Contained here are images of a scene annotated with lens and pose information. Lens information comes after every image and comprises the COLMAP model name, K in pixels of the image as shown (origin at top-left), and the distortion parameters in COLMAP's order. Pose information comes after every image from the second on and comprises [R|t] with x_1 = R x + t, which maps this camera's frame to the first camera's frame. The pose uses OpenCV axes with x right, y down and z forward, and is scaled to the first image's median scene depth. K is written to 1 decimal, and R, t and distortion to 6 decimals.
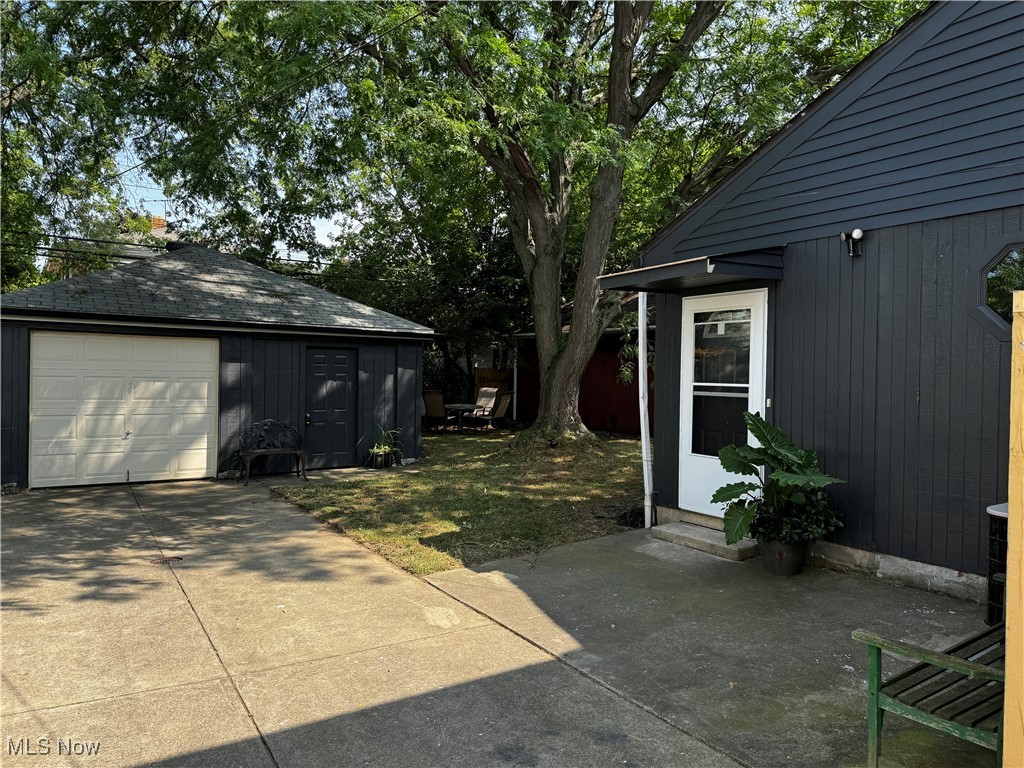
lens RADIAL K [[721.3, 0, 521.3], [0, 721.3, 383.5], [0, 0, 1]] dist [0.000354, 0.003377]
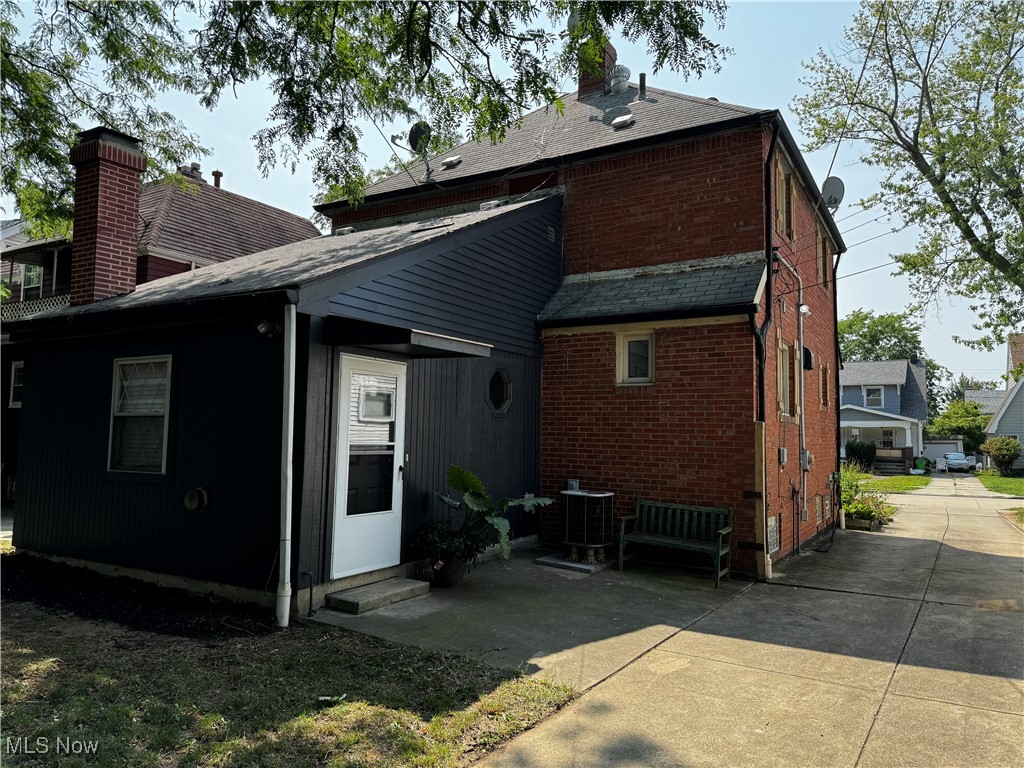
lens RADIAL K [[721.3, 0, 521.9], [0, 721.3, 379.9], [0, 0, 1]] dist [0.000354, 0.003377]
pose [[-0.421153, 0.047683, 0.905736, -1.051502], [-0.010762, 0.998284, -0.057560, -0.043943], [-0.906926, -0.033989, -0.419917, 1.715148]]
